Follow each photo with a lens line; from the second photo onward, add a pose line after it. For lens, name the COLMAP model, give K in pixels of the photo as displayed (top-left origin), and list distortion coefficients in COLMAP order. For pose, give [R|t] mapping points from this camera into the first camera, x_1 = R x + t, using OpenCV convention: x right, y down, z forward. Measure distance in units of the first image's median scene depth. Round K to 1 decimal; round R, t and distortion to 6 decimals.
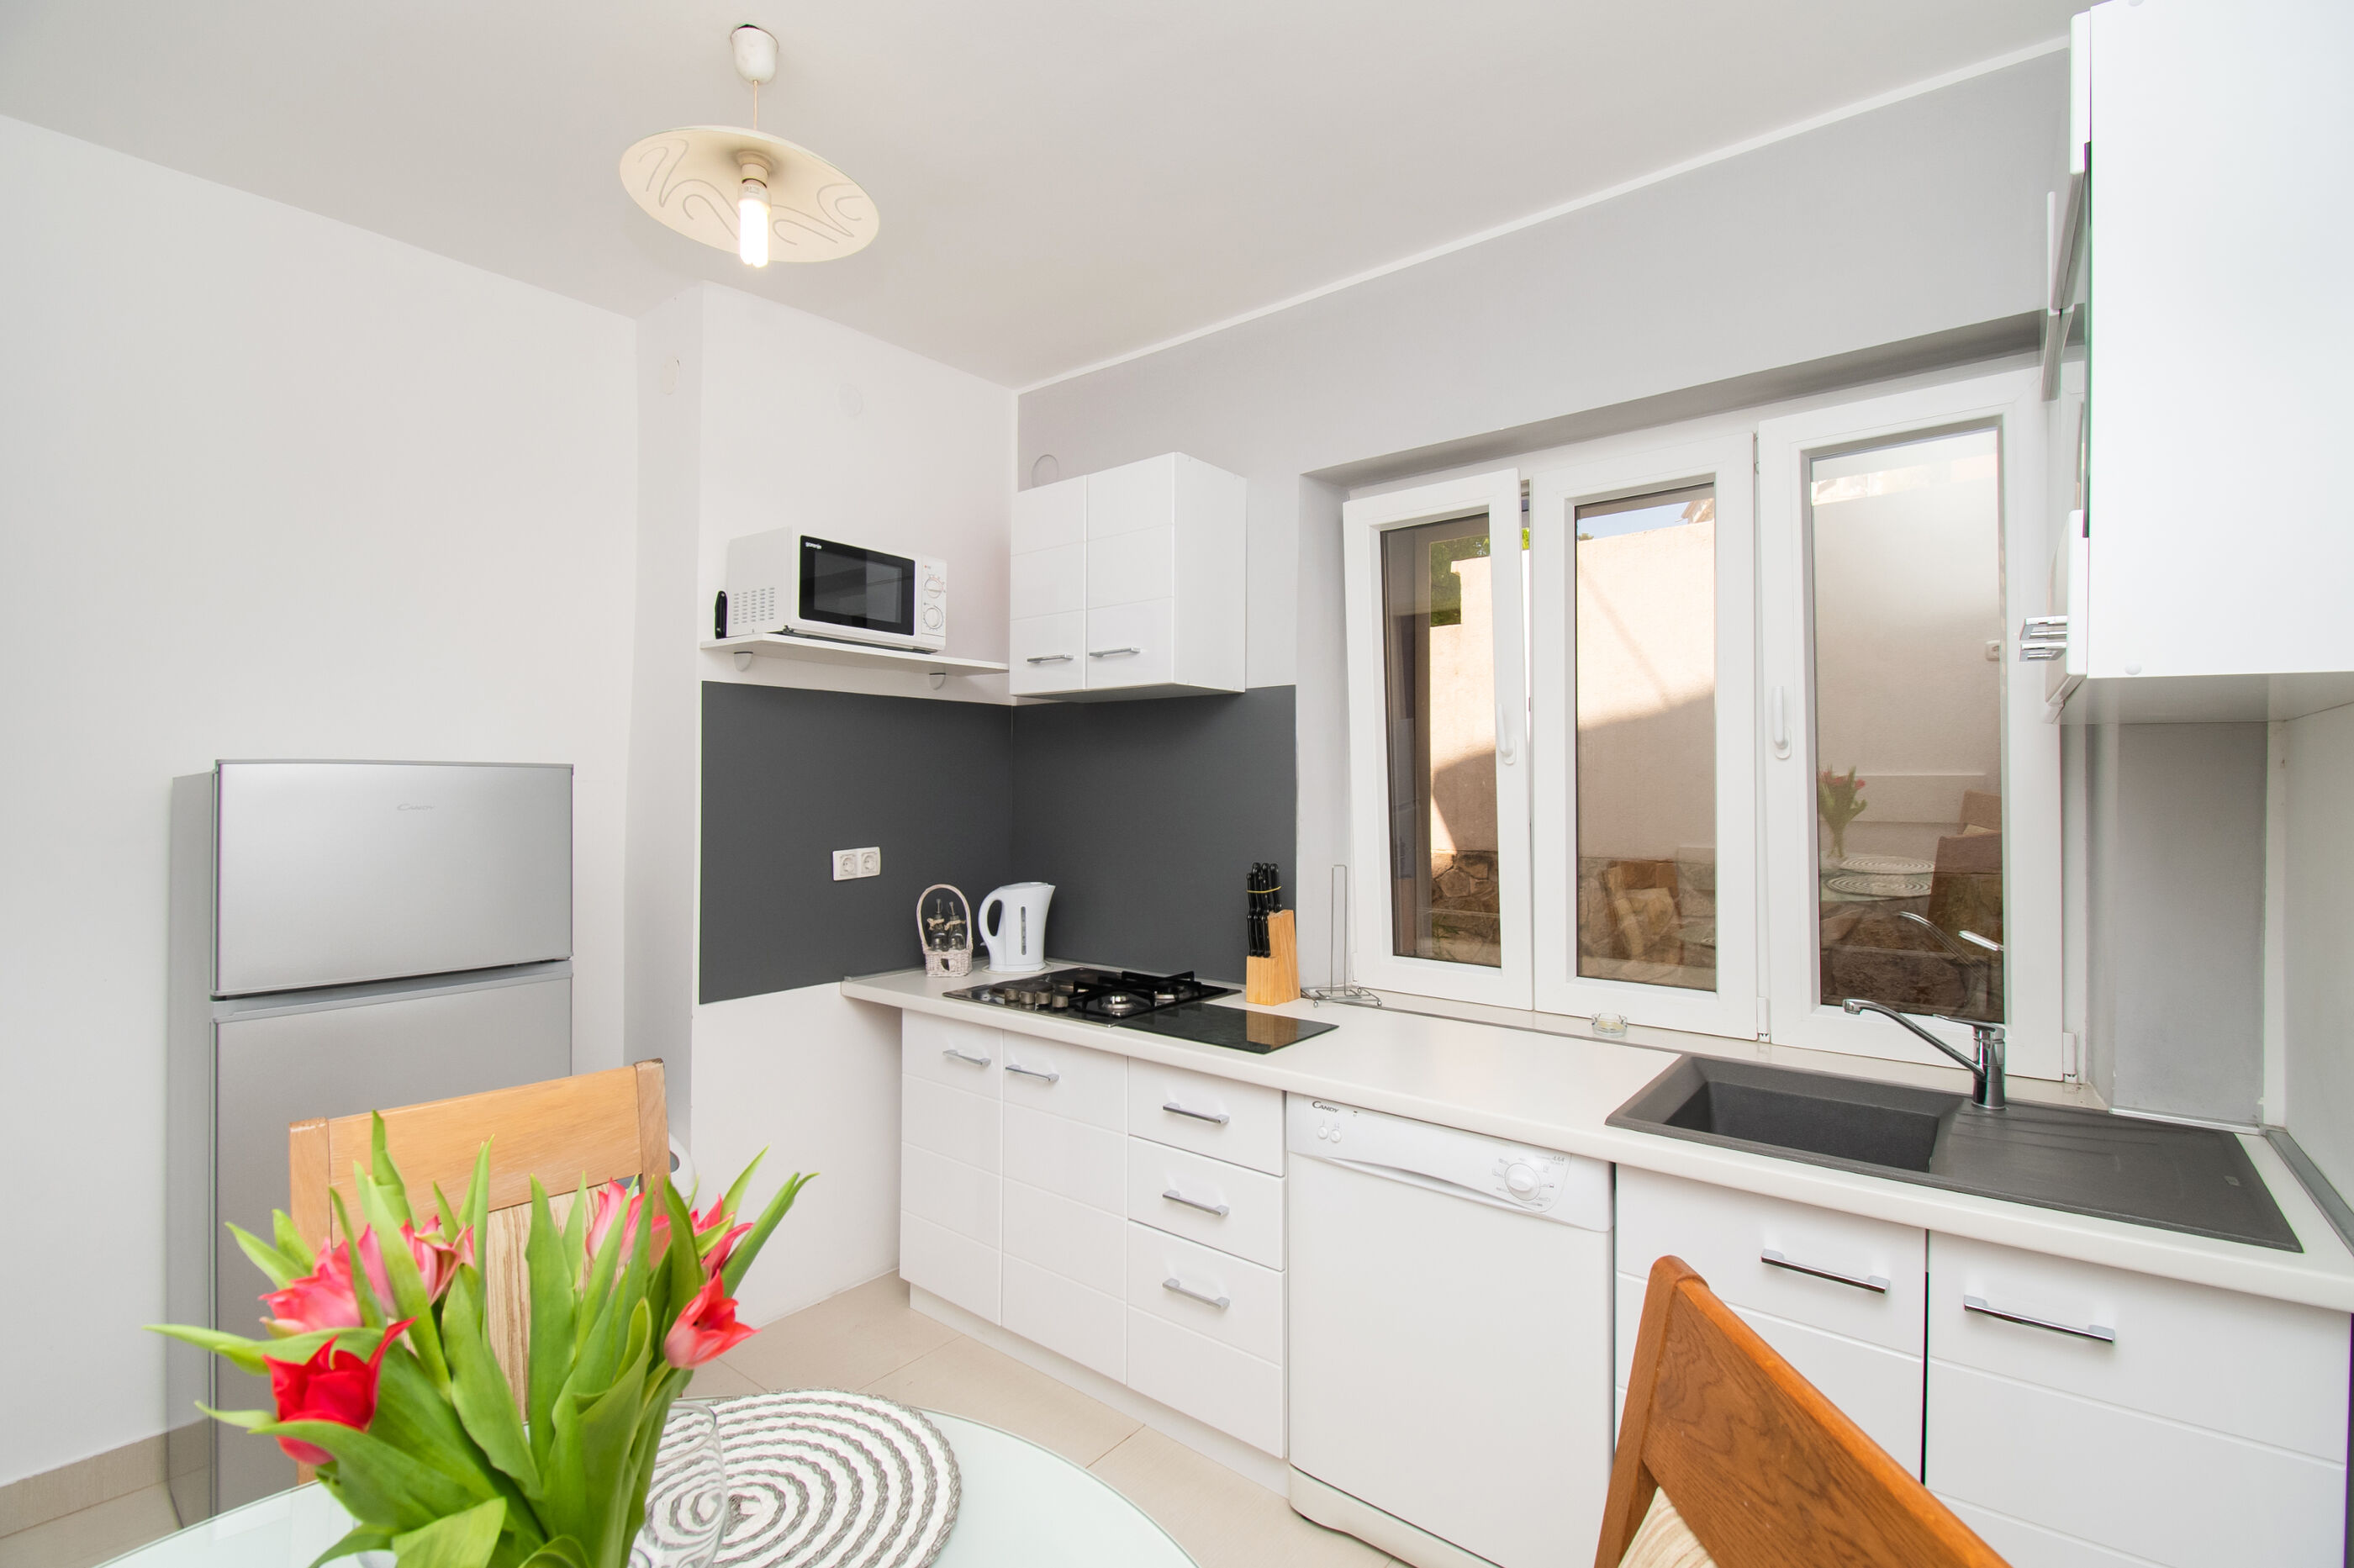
lens RADIAL K [[1059.8, 0, 1177.0], [0, 1059.8, 784.0], [0, 0, 1]] dist [0.000474, -0.012767]
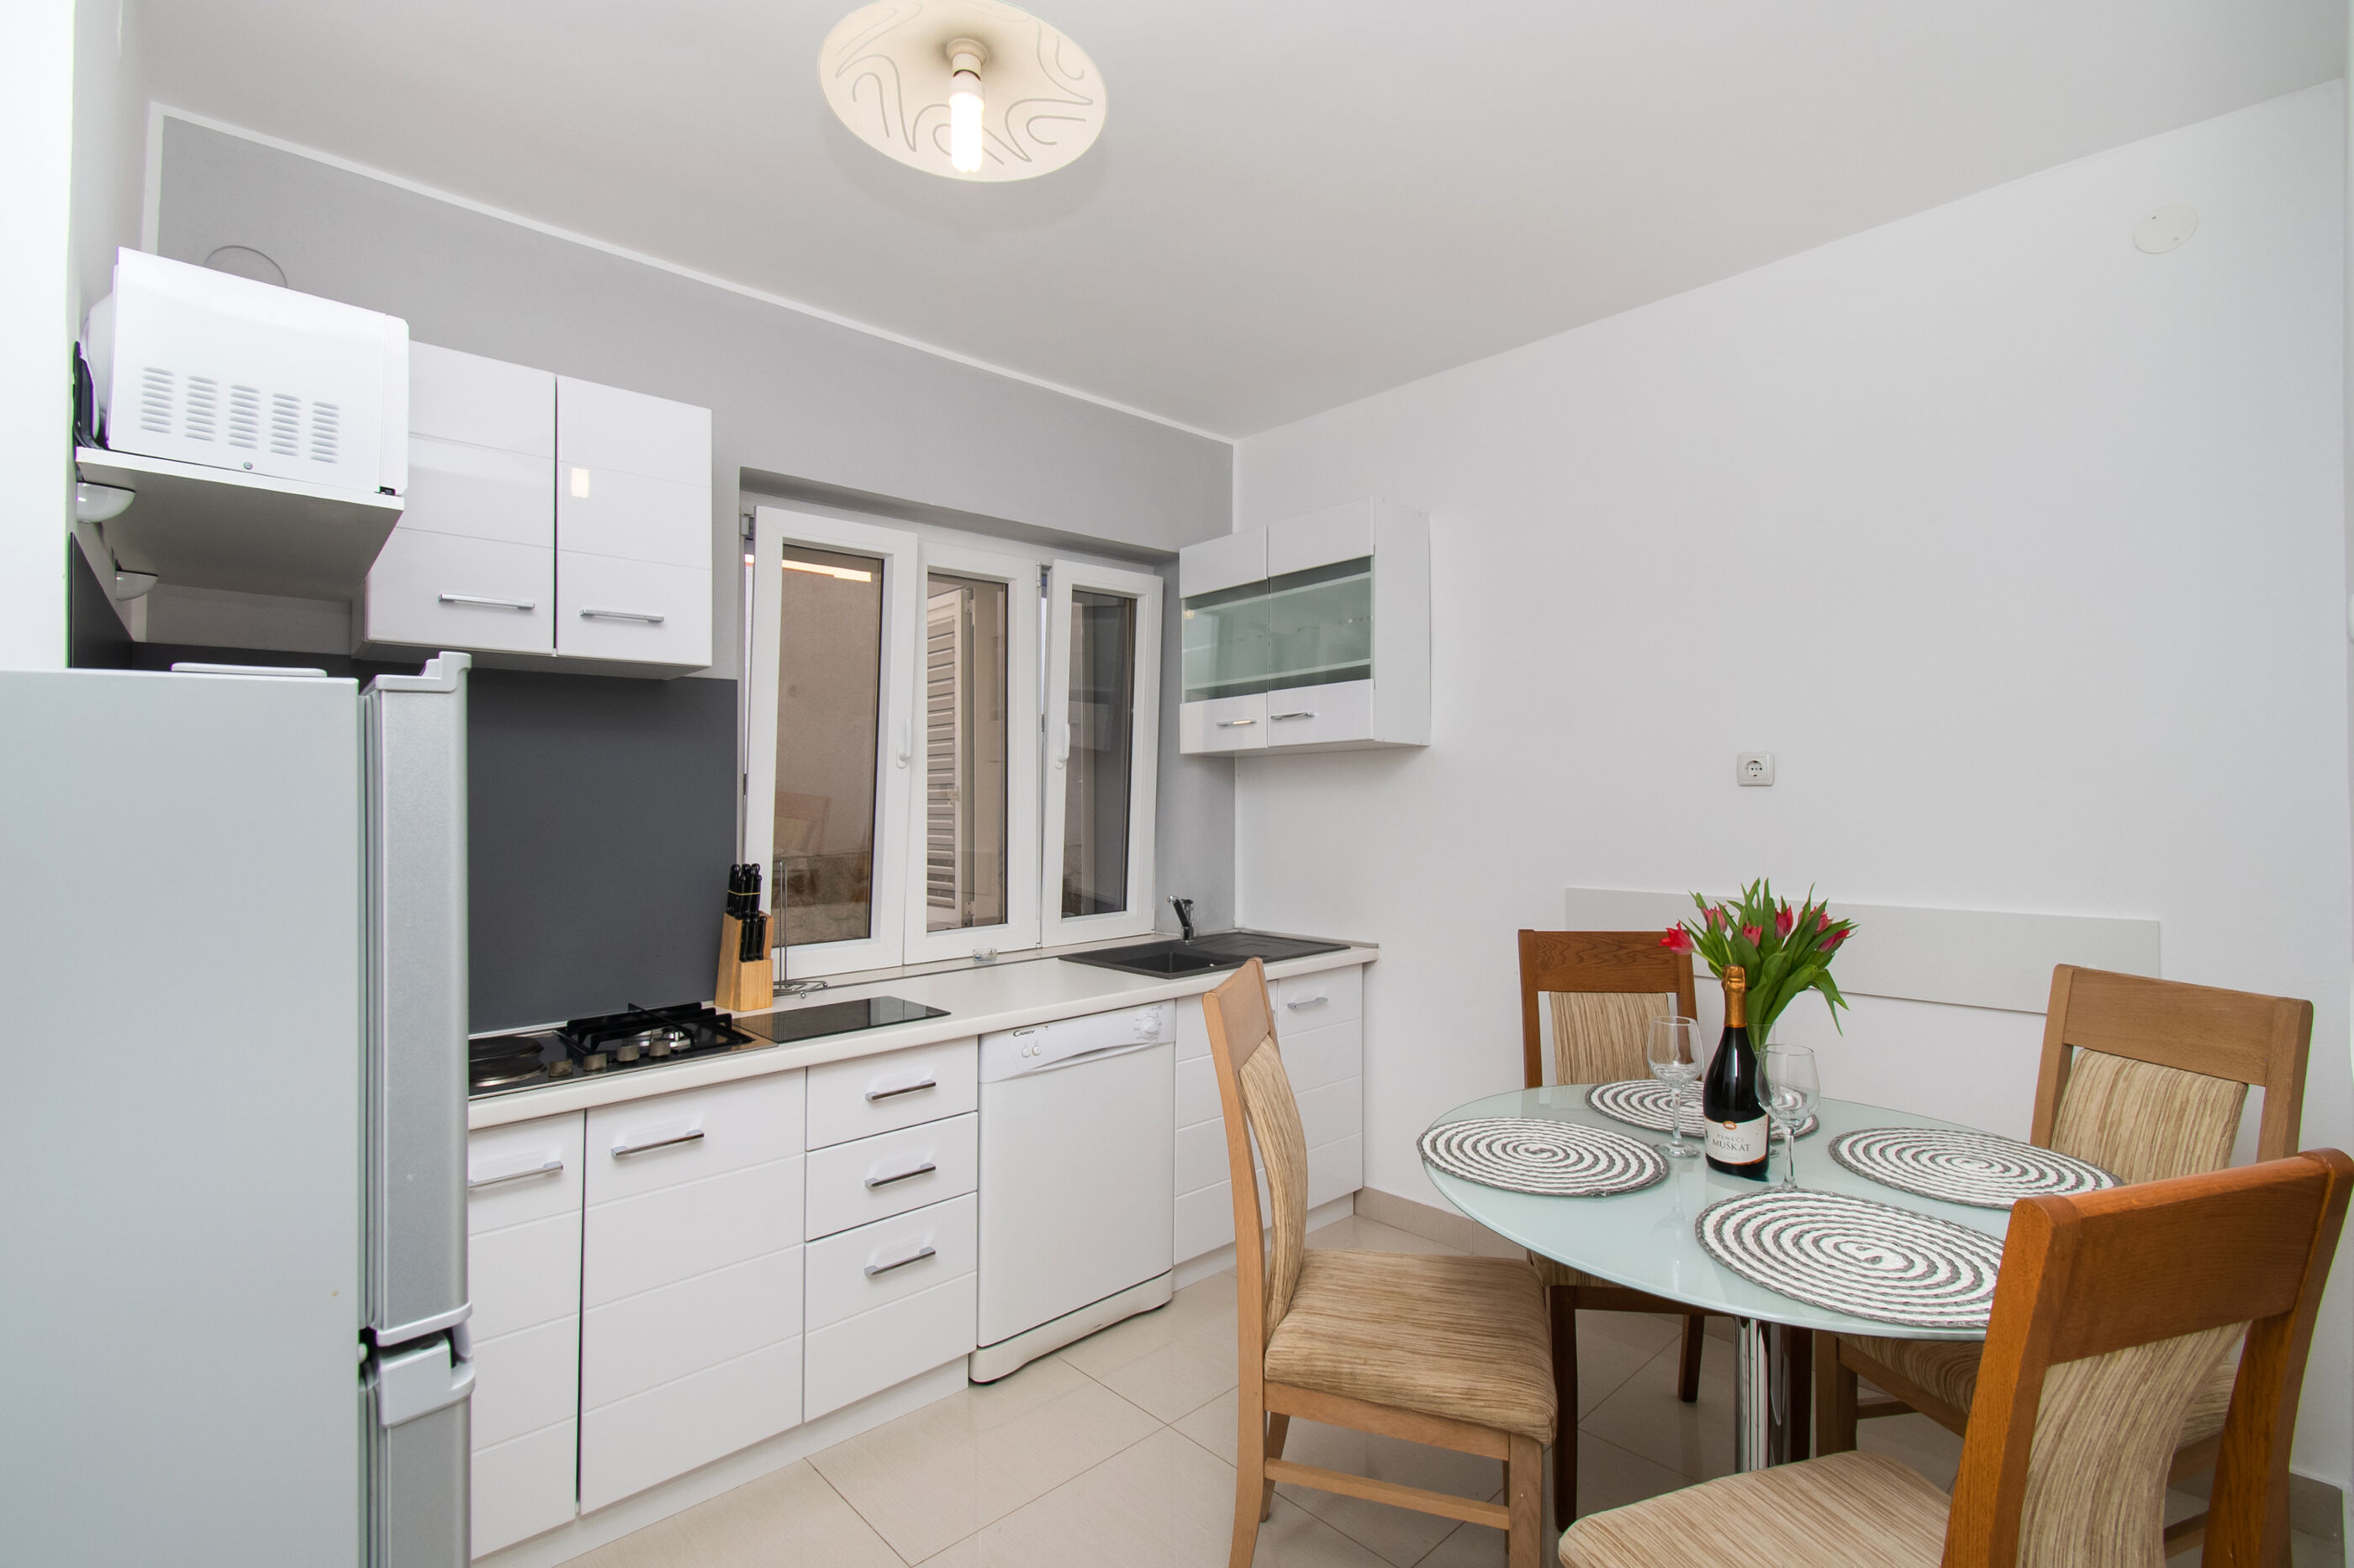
lens RADIAL K [[1059.8, 0, 1177.0], [0, 1059.8, 784.0], [0, 0, 1]] dist [0.000474, -0.012767]
pose [[0.164774, 0.008558, 0.986294, -1.024654], [0.015587, 0.999815, -0.011280, 0.025312], [-0.986208, 0.017232, 0.164610, 0.579180]]
